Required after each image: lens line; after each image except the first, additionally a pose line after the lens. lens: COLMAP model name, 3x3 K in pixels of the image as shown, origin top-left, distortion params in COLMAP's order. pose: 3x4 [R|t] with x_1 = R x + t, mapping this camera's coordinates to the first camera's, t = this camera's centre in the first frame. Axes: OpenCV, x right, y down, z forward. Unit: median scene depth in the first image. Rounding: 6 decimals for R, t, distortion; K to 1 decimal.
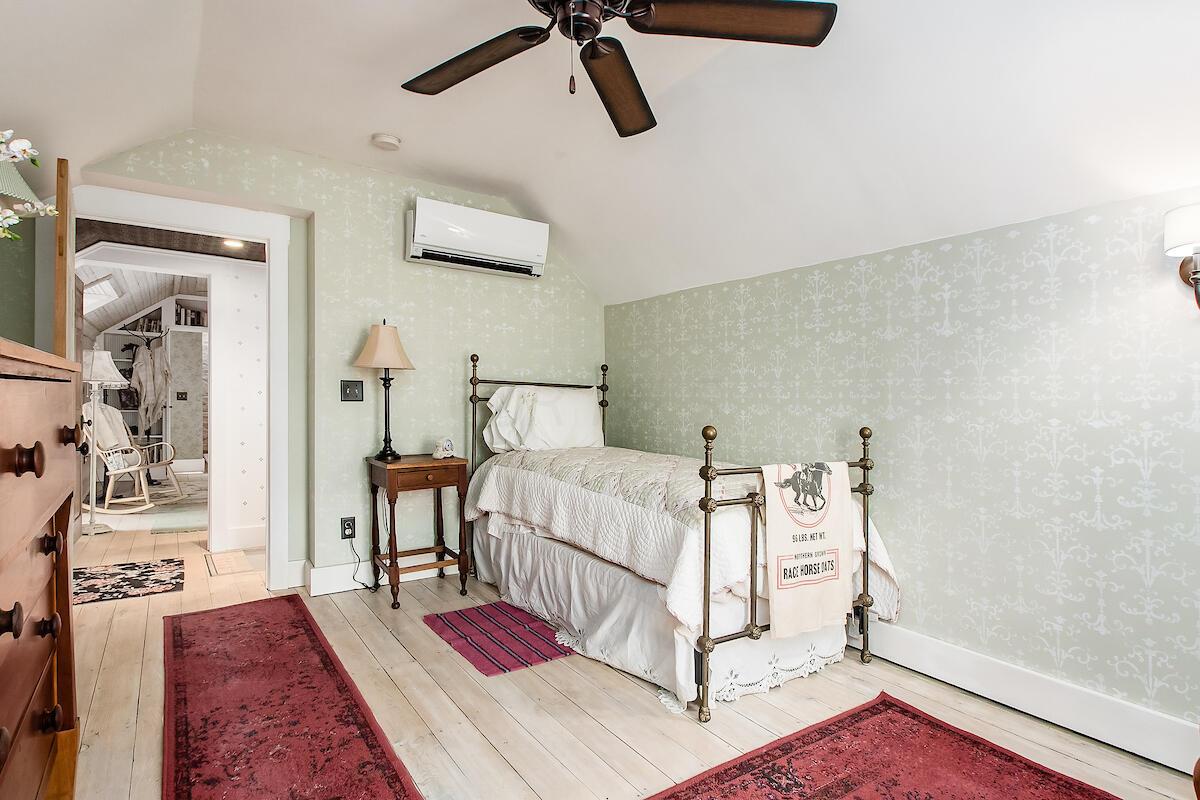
lens RADIAL K [[613.0, 0, 600.0], [0, 613.0, 400.0], [0, 0, 1]] dist [0.000819, -0.000180]
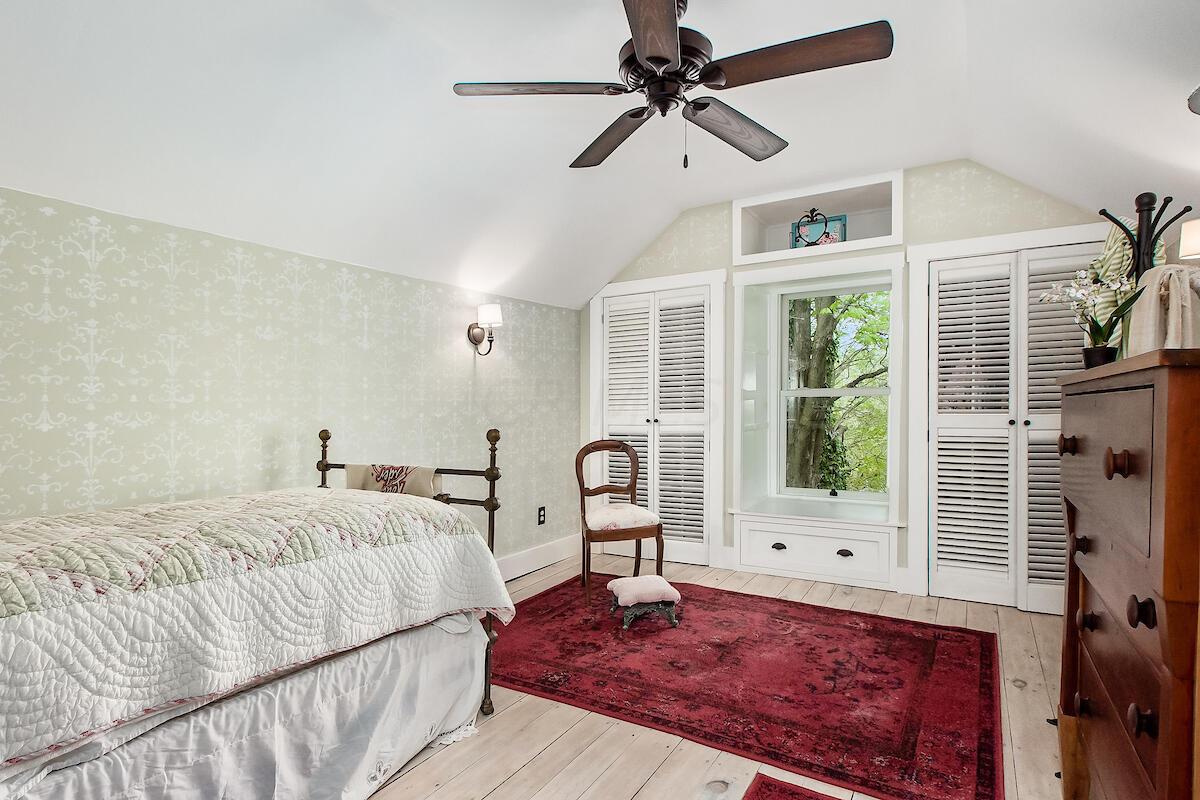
lens RADIAL K [[632.0, 0, 600.0], [0, 632.0, 400.0], [0, 0, 1]] dist [-0.016632, -0.000101]
pose [[-0.421172, -0.004139, 0.906971, -0.639122], [0.005535, 0.999959, 0.007134, -0.008517], [-0.906964, 0.008025, -0.421132, 0.935350]]
